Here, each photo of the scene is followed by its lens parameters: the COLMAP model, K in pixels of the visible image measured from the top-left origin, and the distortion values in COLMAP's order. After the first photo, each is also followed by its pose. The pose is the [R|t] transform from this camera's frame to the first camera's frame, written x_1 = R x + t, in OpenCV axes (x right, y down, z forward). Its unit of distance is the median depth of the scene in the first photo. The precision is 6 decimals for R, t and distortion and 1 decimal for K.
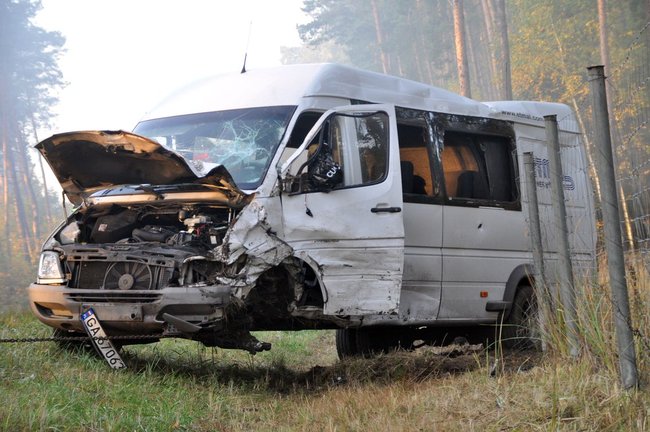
lens RADIAL K [[1812.4, 0, 325.0], [0, 1812.4, 216.0], [0, 0, 1]] dist [0.821450, -0.240202]
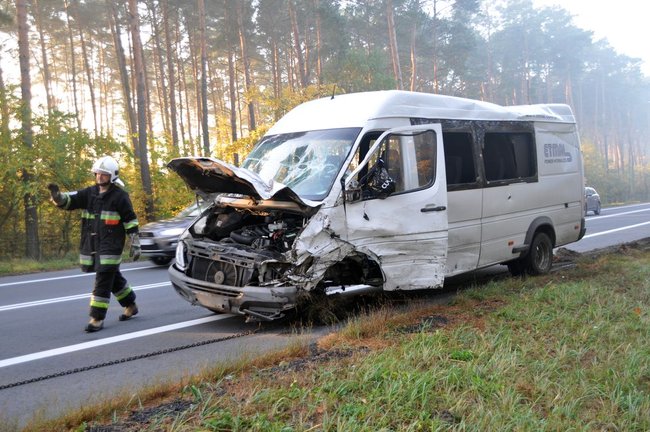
lens RADIAL K [[605.5, 0, 325.0], [0, 605.5, 216.0], [0, 0, 1]] dist [0.004565, 0.002397]
pose [[0.978830, 0.005871, -0.204591, 0.047772], [0.025094, 0.988605, 0.148427, -0.065246], [0.203131, -0.150418, 0.967529, 0.597067]]
